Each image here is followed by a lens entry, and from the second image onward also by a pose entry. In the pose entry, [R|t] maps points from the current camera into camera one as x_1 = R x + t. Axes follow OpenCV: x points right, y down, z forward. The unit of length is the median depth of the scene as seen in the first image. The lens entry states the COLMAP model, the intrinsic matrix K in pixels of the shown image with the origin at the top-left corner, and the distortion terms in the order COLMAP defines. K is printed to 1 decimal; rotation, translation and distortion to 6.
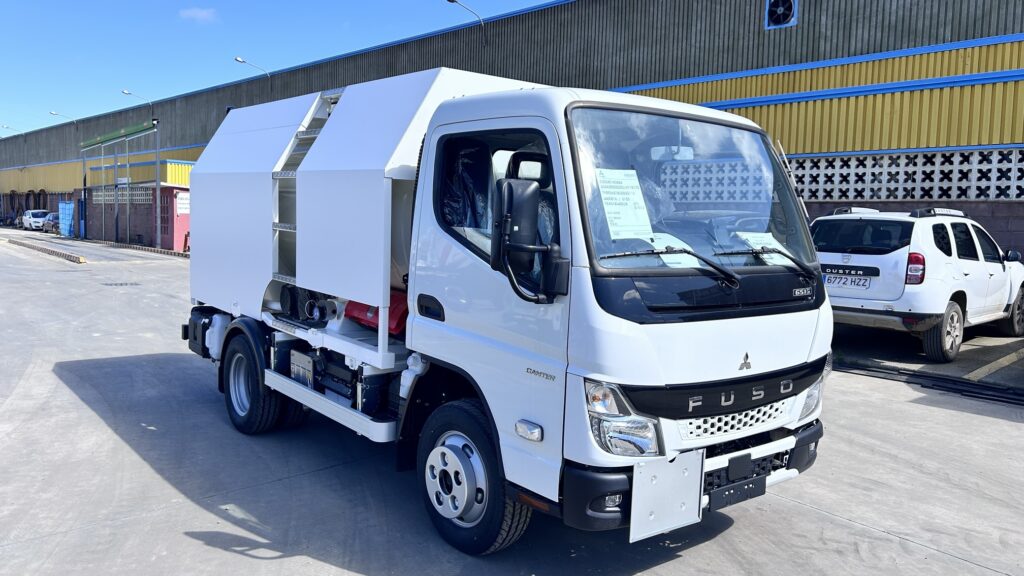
lens RADIAL K [[782.4, 0, 502.7], [0, 782.4, 289.1], [0, 0, 1]] dist [0.015012, 0.002141]
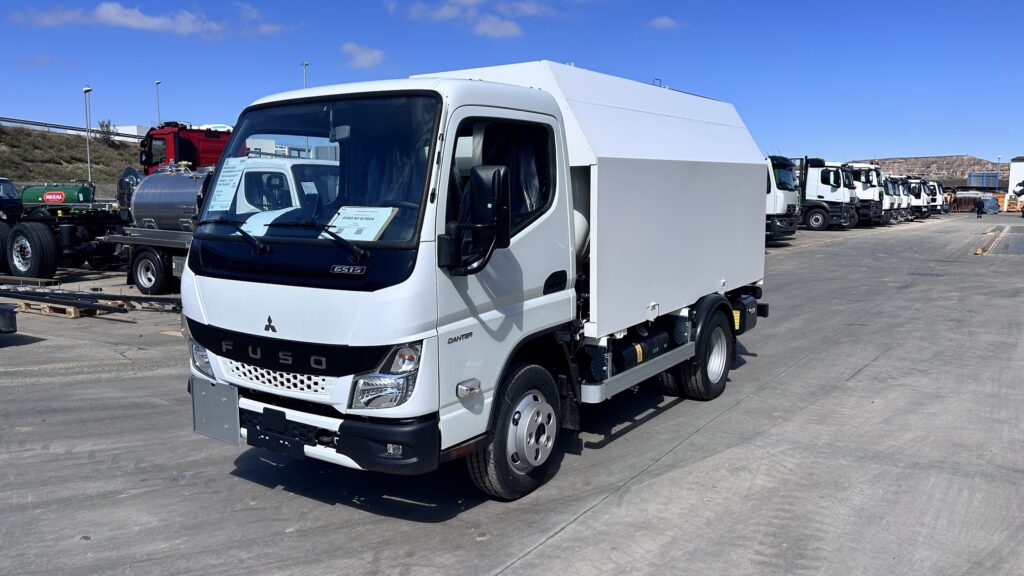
lens RADIAL K [[782.4, 0, 502.1], [0, 782.4, 284.3], [0, 0, 1]] dist [0.015012, 0.002141]
pose [[0.278768, 0.078992, -0.957104, 1.334916], [-0.065641, 0.995848, 0.063071, -0.049773], [0.958112, 0.045243, 0.282796, 0.920368]]
